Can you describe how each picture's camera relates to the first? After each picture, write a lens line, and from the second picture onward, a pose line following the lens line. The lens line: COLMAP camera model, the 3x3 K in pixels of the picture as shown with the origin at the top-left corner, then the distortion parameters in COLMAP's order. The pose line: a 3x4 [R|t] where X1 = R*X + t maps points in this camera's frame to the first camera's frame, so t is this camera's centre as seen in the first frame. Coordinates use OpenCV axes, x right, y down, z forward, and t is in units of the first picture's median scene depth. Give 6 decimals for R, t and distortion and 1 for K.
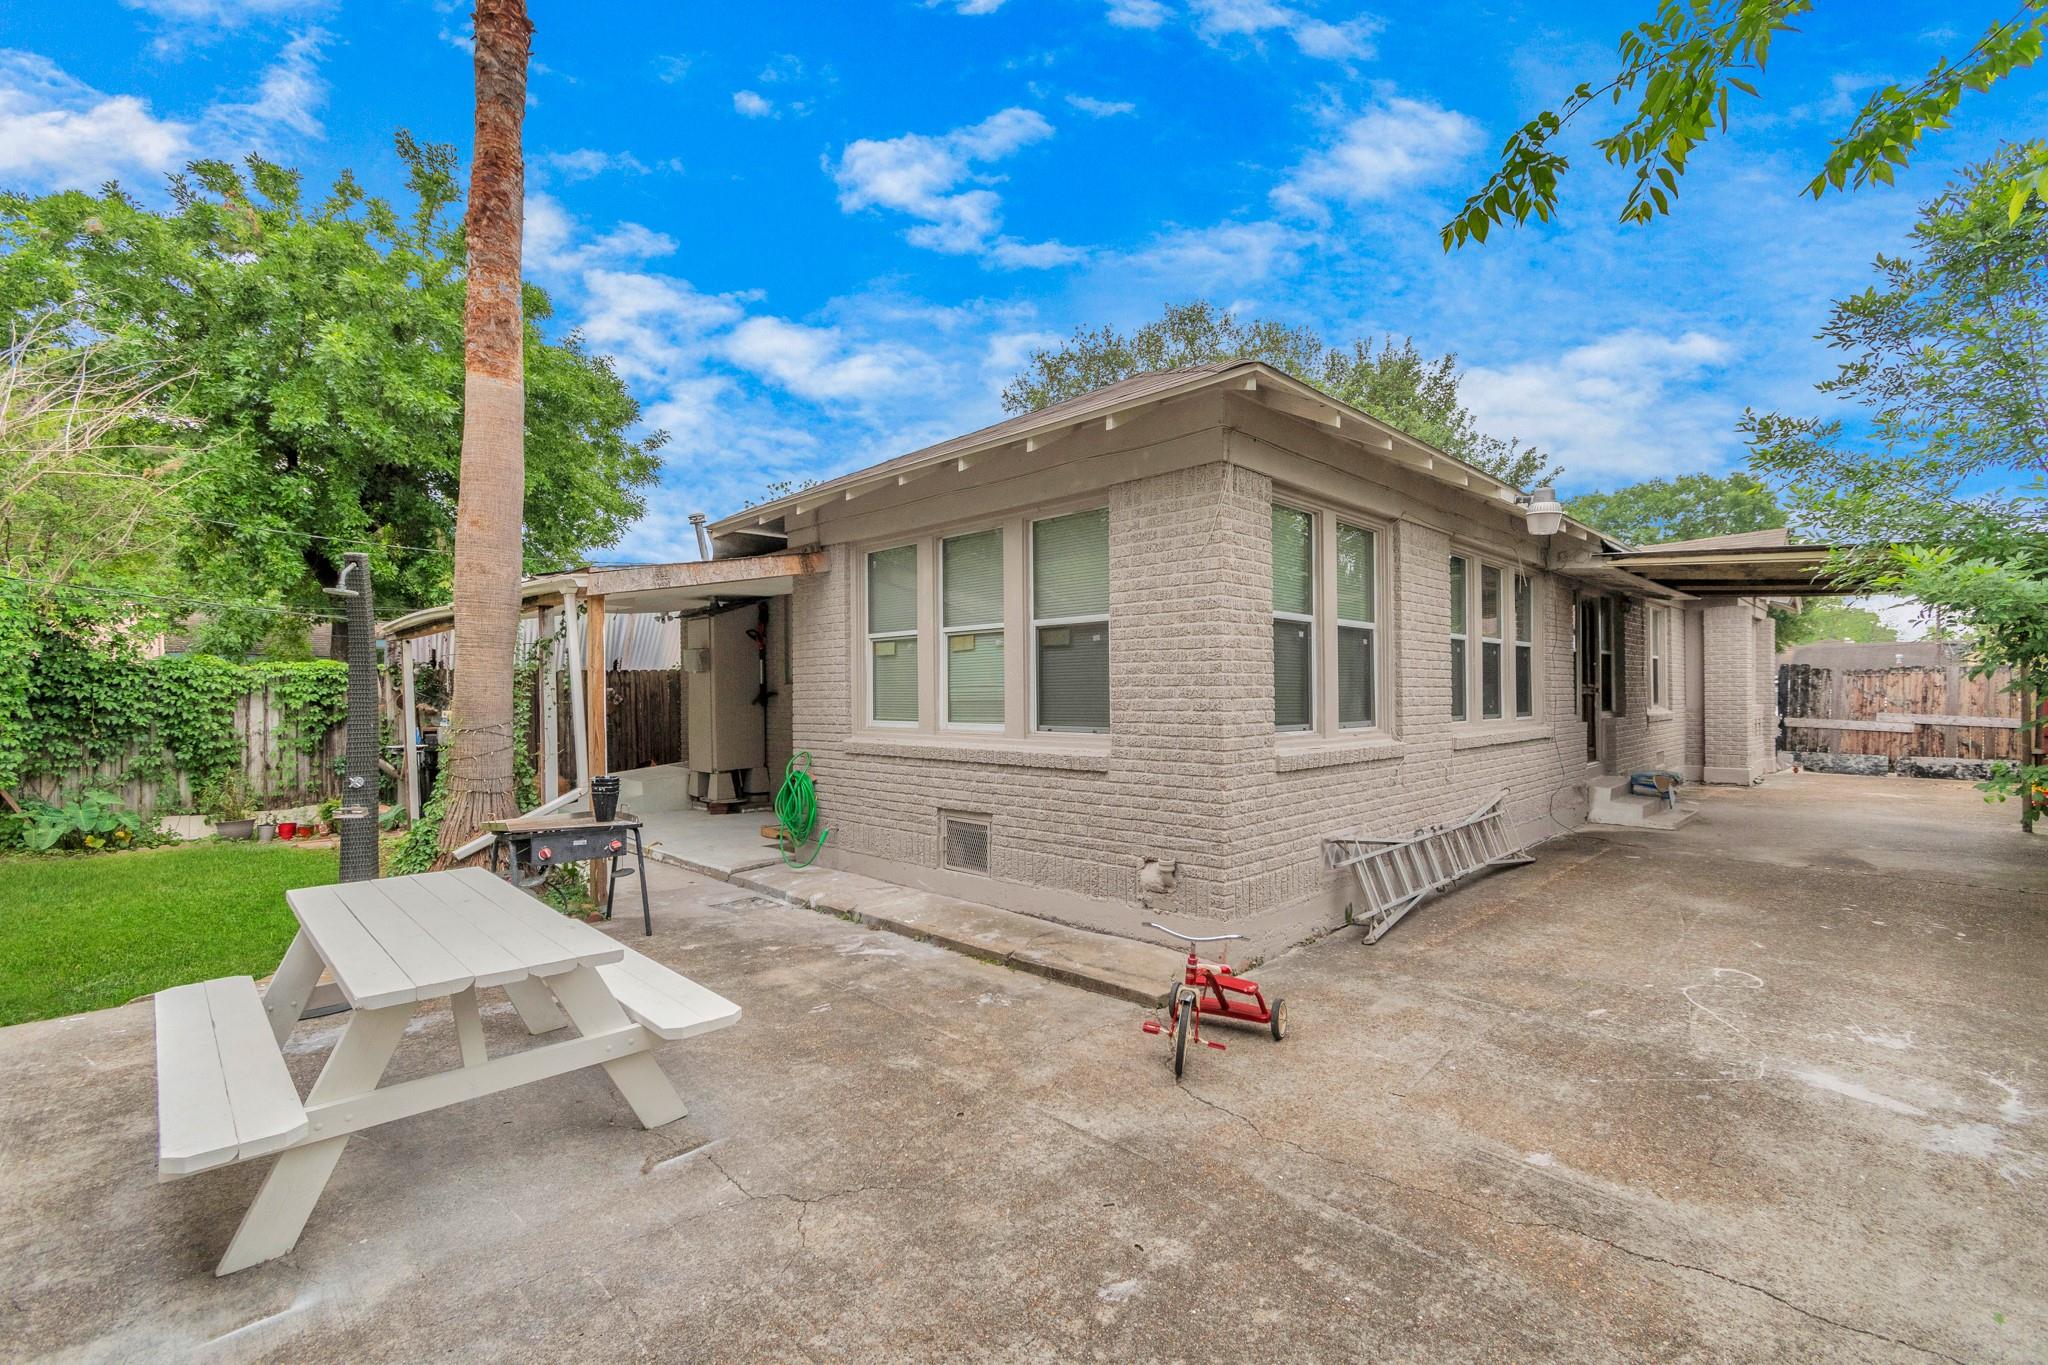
lens RADIAL K [[908.7, 0, 1059.2], [0, 908.7, 692.5], [0, 0, 1]] dist [-0.001944, -0.000530]
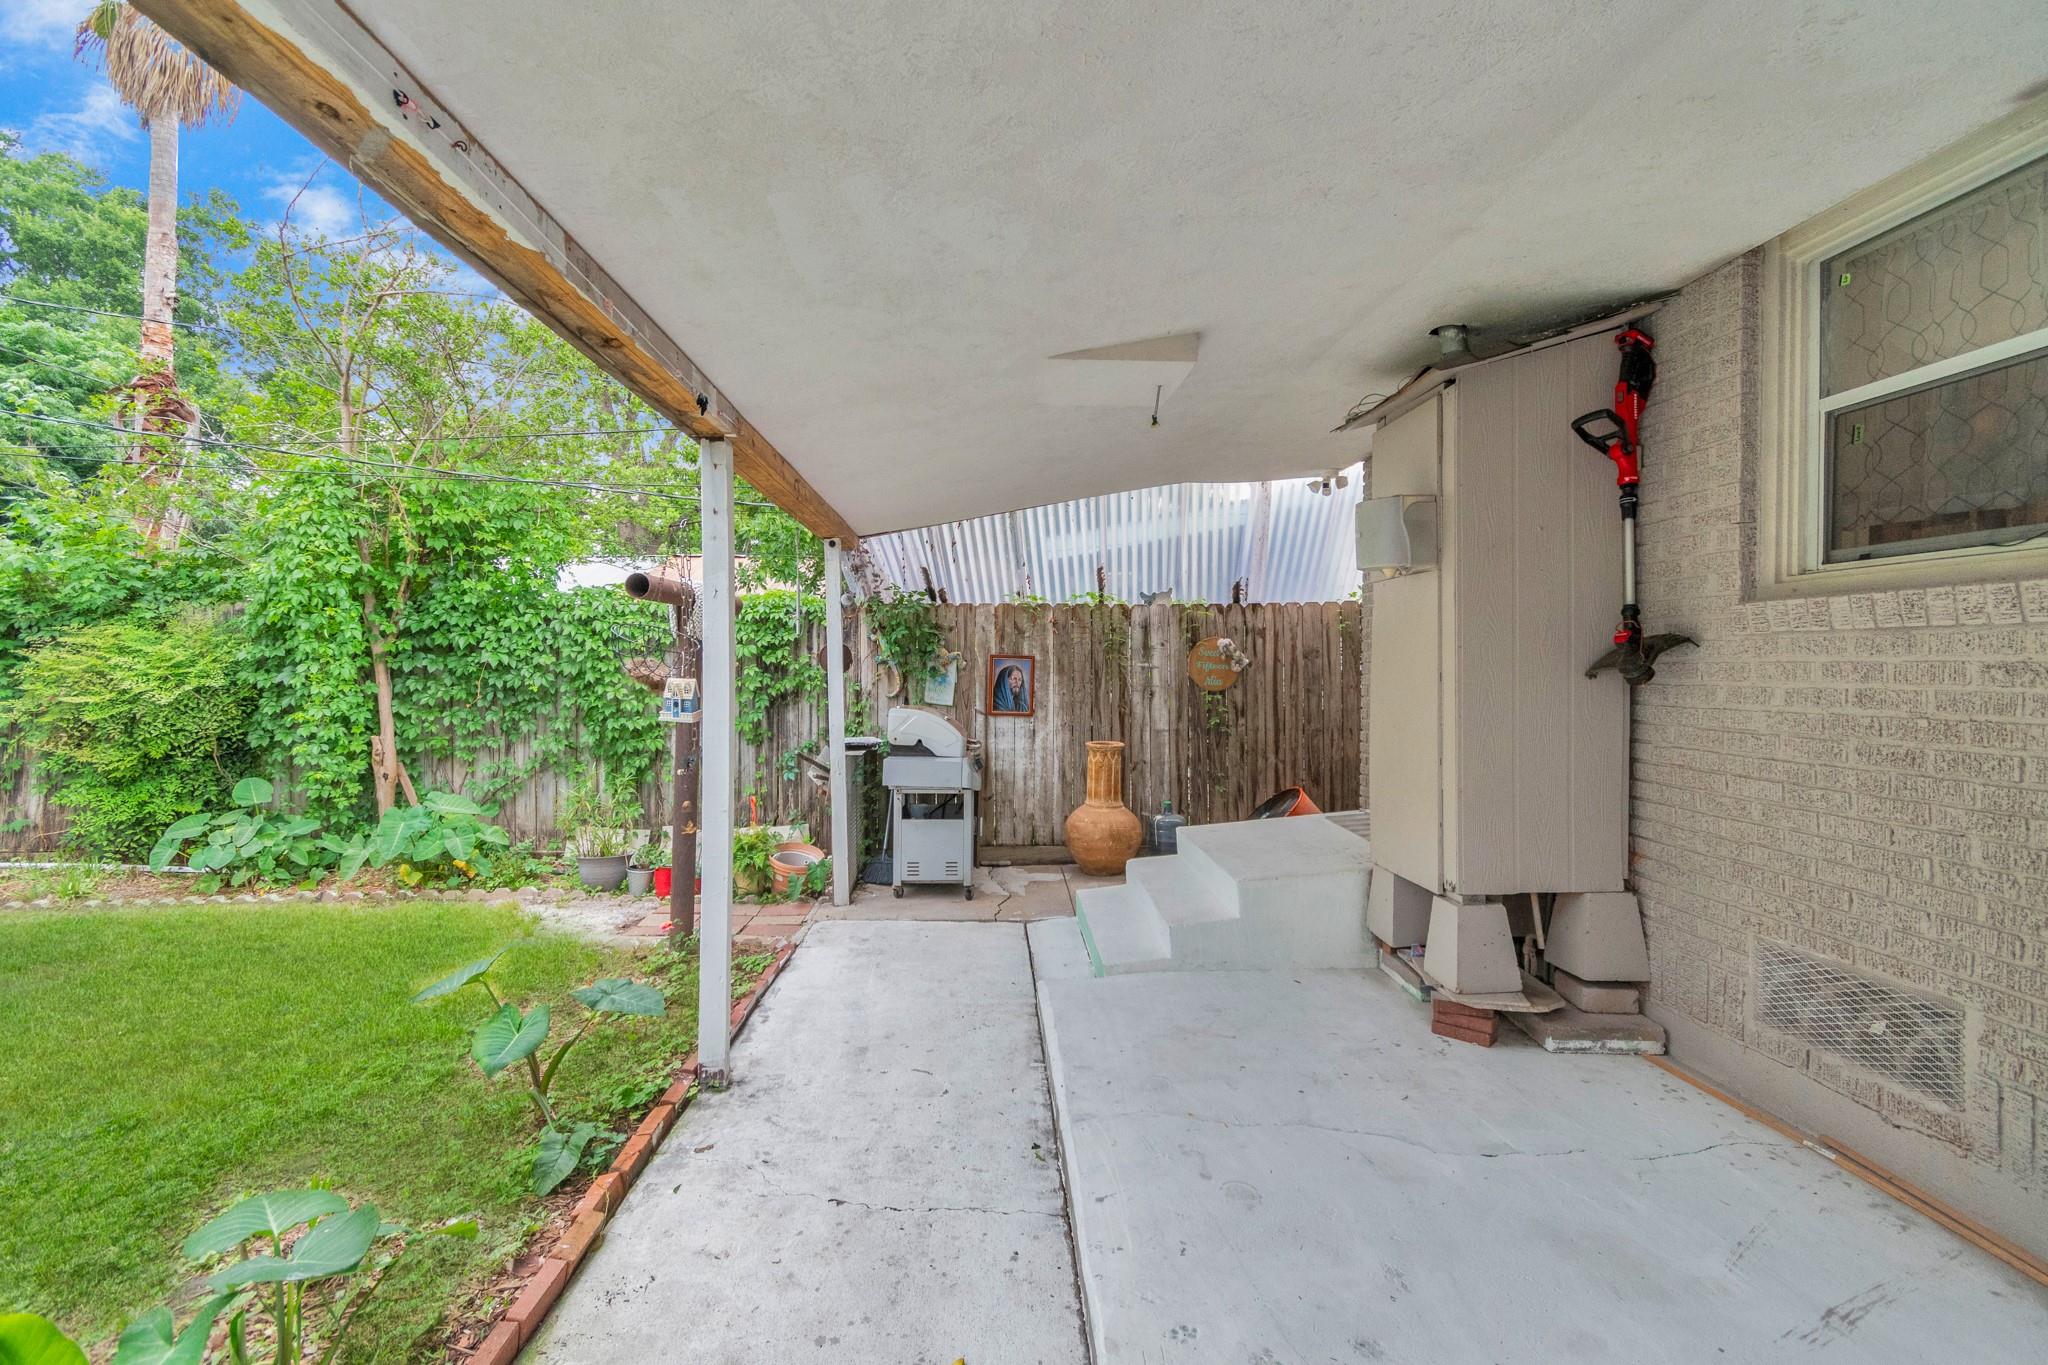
lens RADIAL K [[908.7, 0, 1003.4], [0, 908.7, 670.8], [0, 0, 1]] dist [-0.001944, -0.000530]
pose [[0.707762, 0.016765, -0.706252, -0.268272], [-0.008696, 0.999849, 0.015020, 0.008490], [0.706397, -0.004489, 0.707801, 0.670864]]
